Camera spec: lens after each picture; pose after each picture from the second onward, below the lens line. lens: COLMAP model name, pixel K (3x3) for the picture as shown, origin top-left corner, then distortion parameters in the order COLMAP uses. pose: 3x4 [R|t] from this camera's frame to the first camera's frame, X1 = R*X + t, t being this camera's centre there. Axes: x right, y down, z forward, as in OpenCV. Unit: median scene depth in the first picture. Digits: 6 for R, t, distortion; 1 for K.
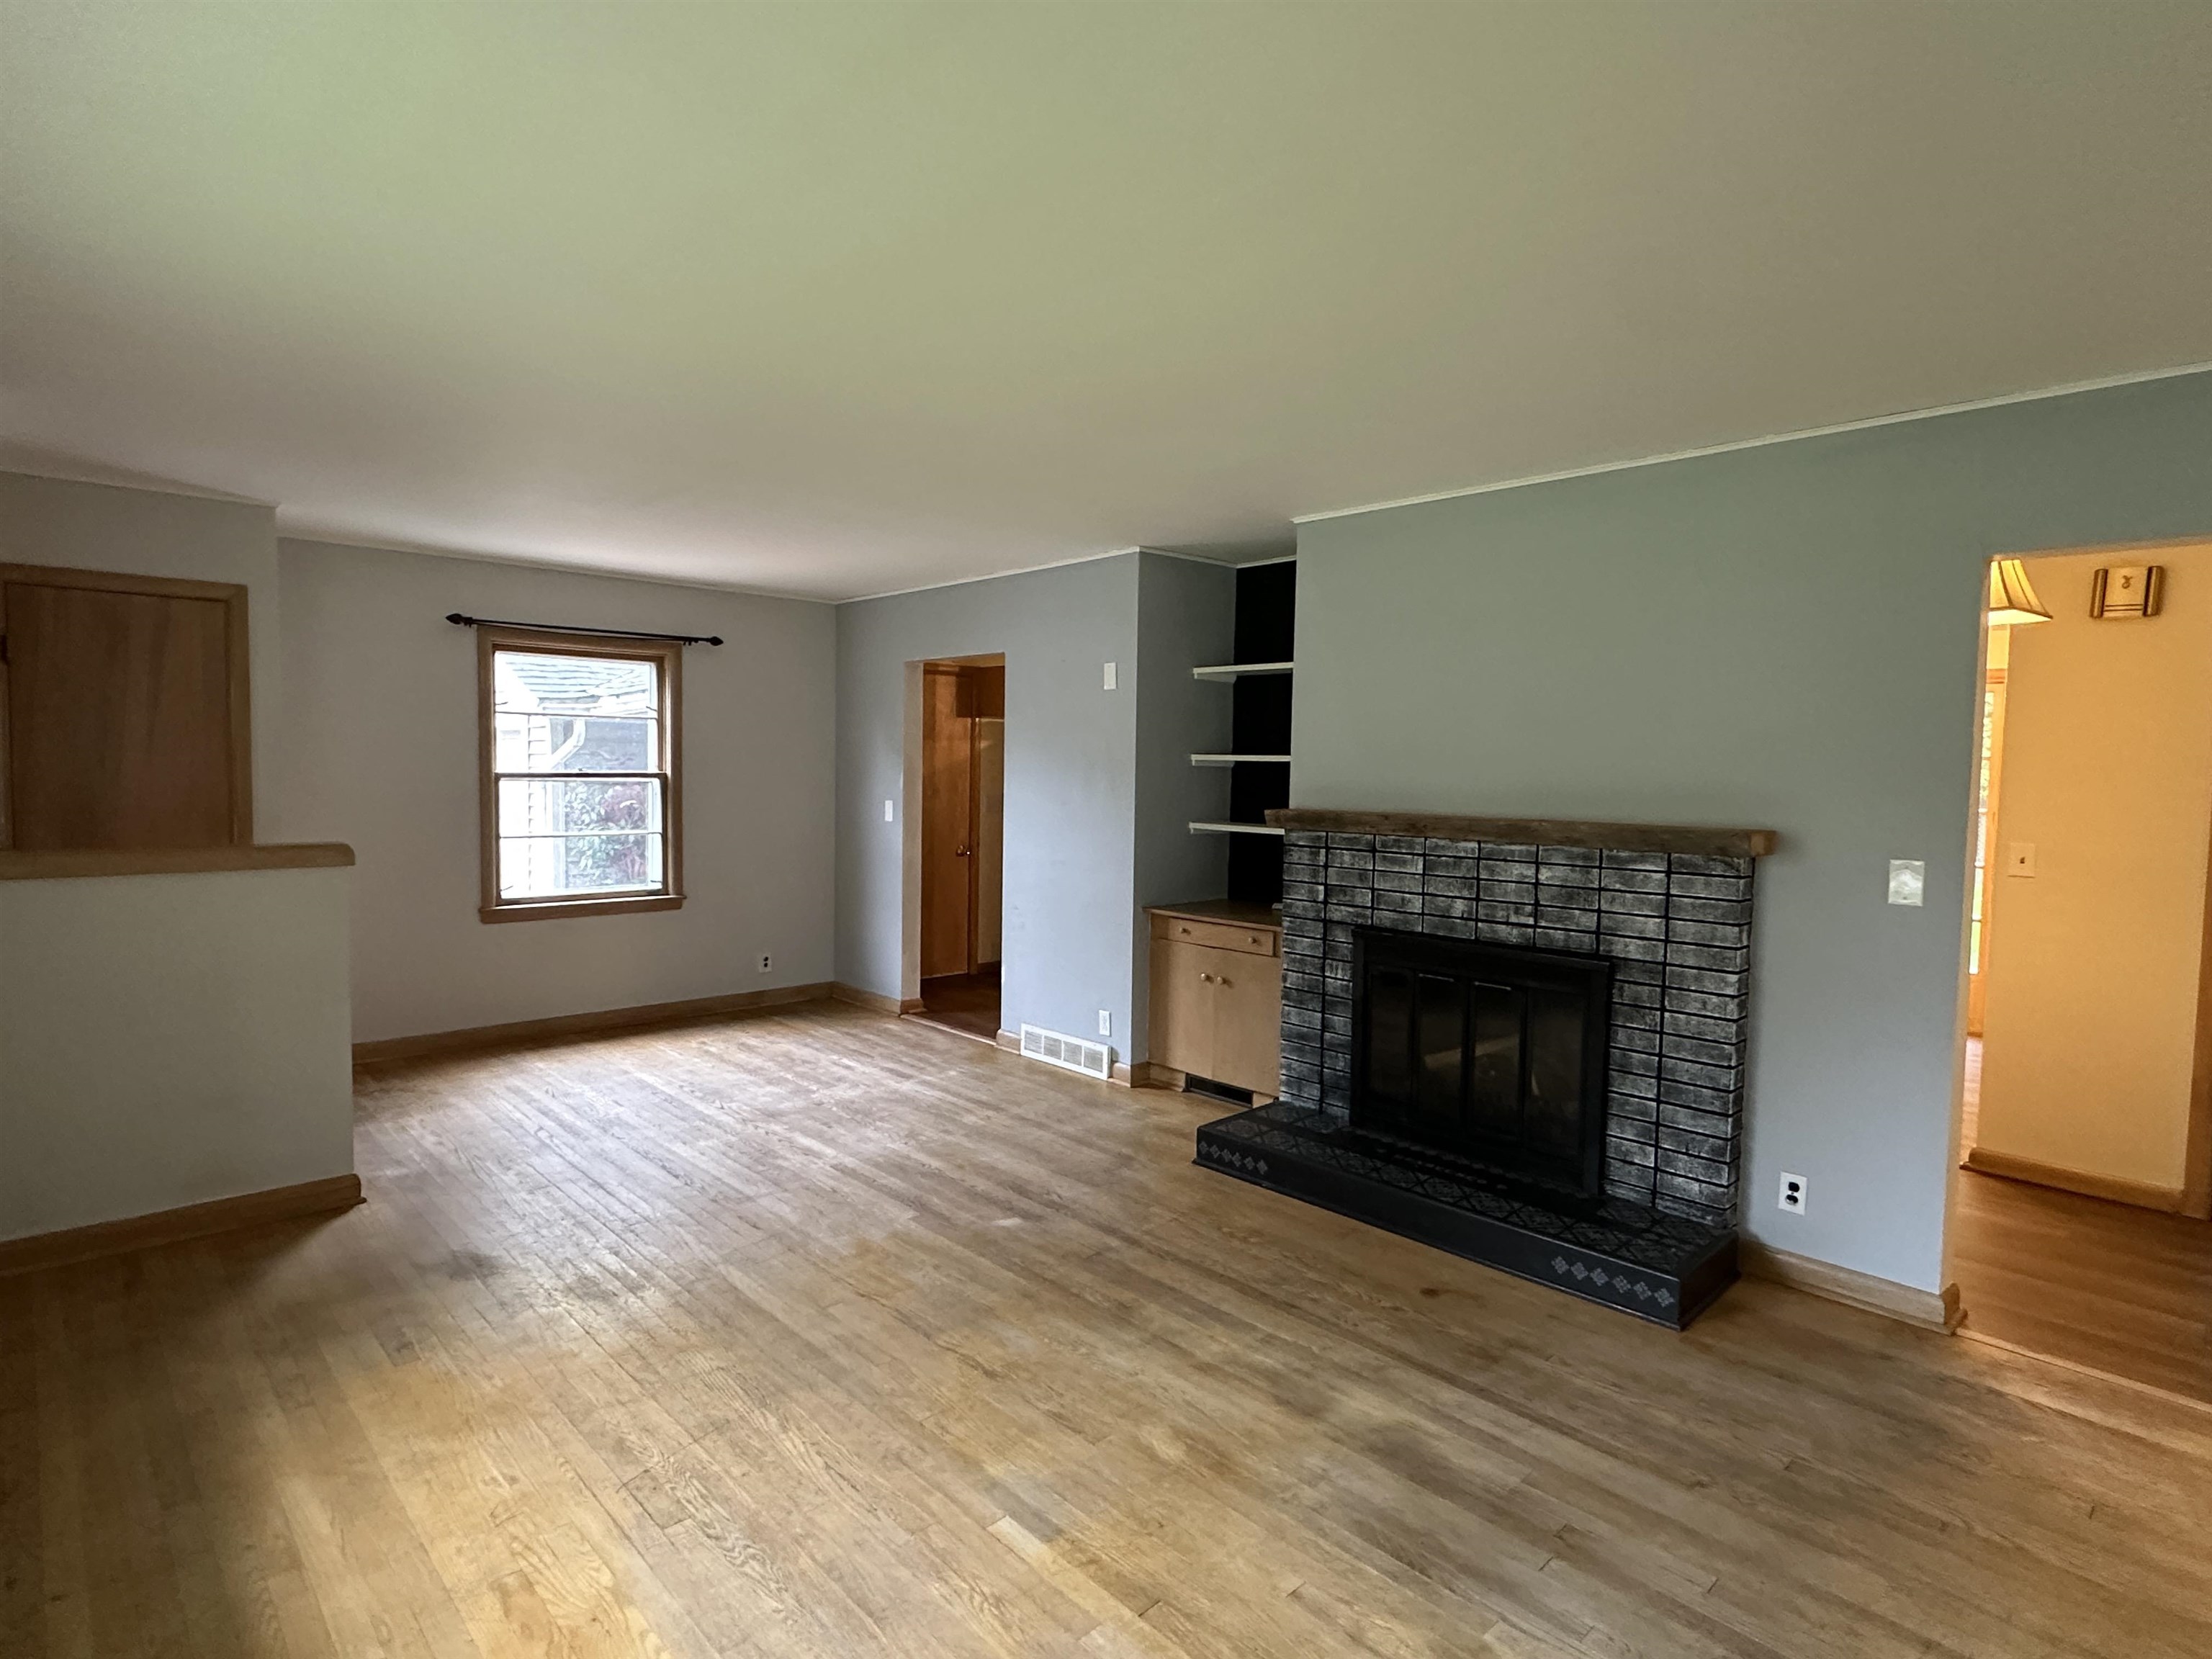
lens RADIAL K [[1158.0, 0, 1093.8], [0, 1158.0, 834.4], [0, 0, 1]] dist [-0.001810, -0.000256]
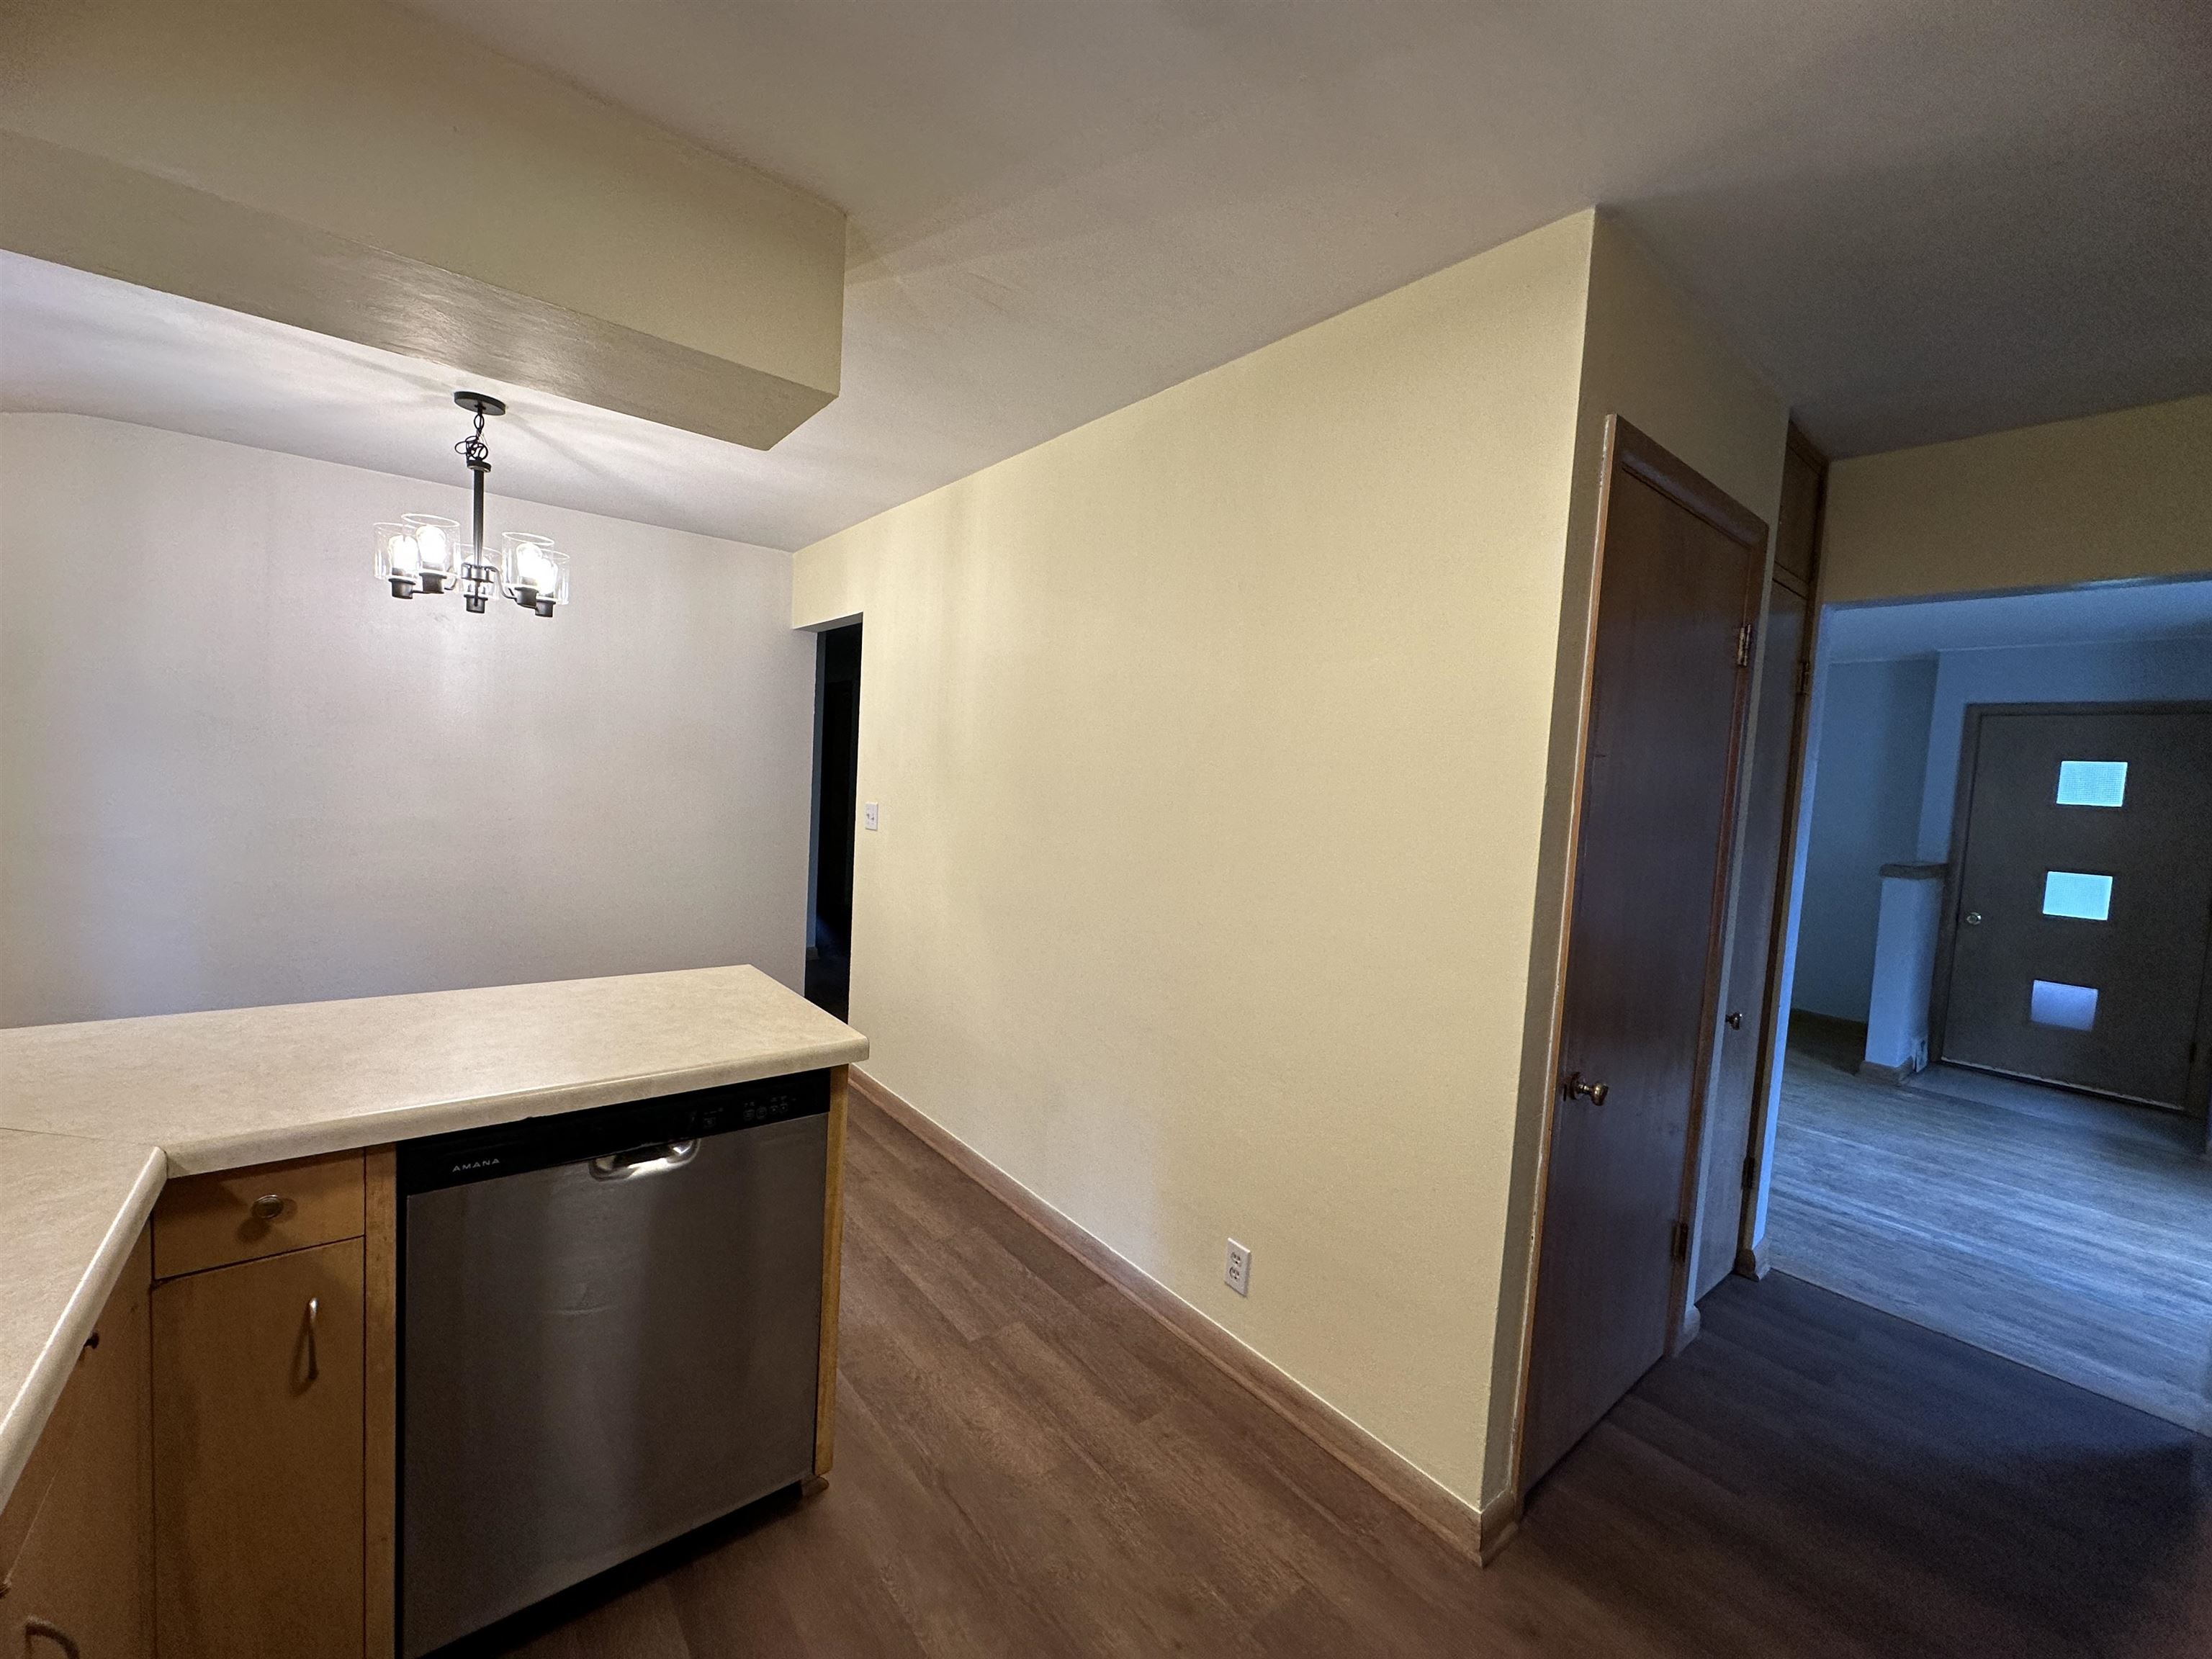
lens RADIAL K [[880.2, 0, 1110.3], [0, 880.2, 822.7], [0, 0, 1]] dist [0.000438, 0.000527]
pose [[-0.995036, -0.077149, 0.062861, 0.370088], [-0.068850, 0.989776, 0.124915, -0.119345], [-0.071856, 0.119967, -0.990174, 2.193007]]
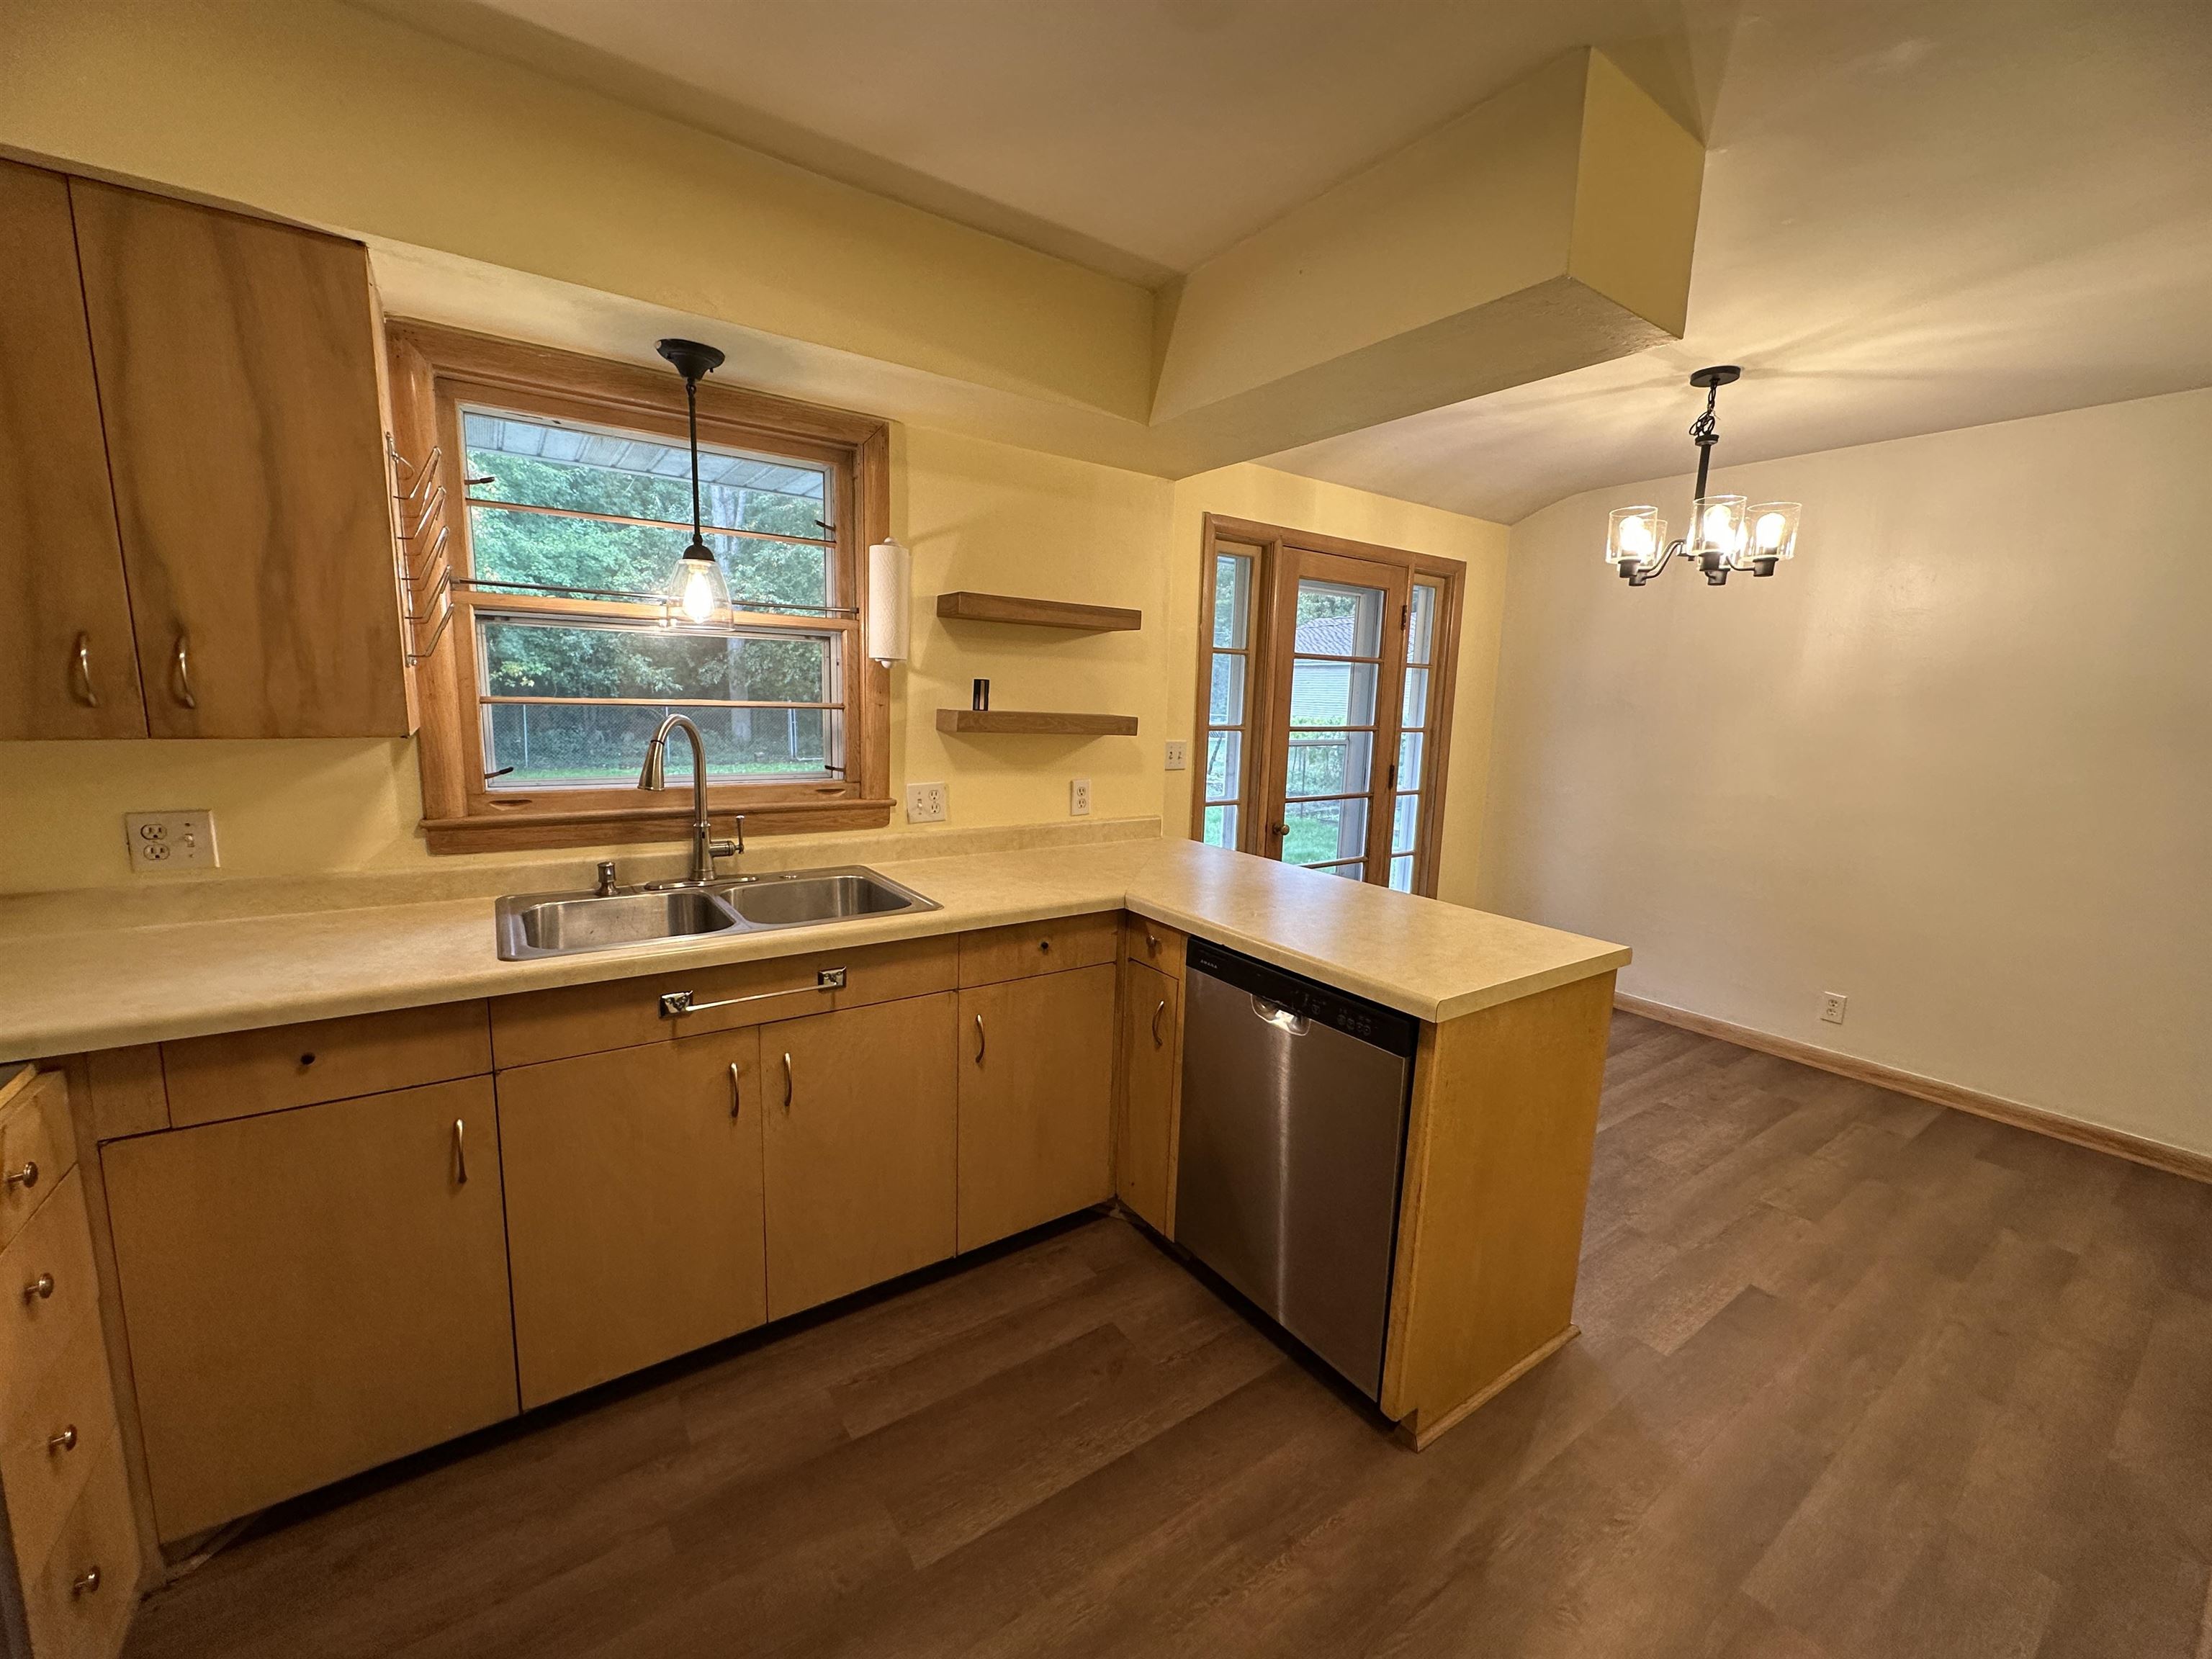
lens RADIAL K [[880.2, 0, 1101.7], [0, 880.2, 826.8], [0, 0, 1]] dist [0.000438, 0.000527]
pose [[0.145419, -0.162764, 0.975890, 0.128794], [0.034536, 0.986609, 0.159406, -0.100446], [-0.988767, 0.010522, 0.149093, 1.899864]]
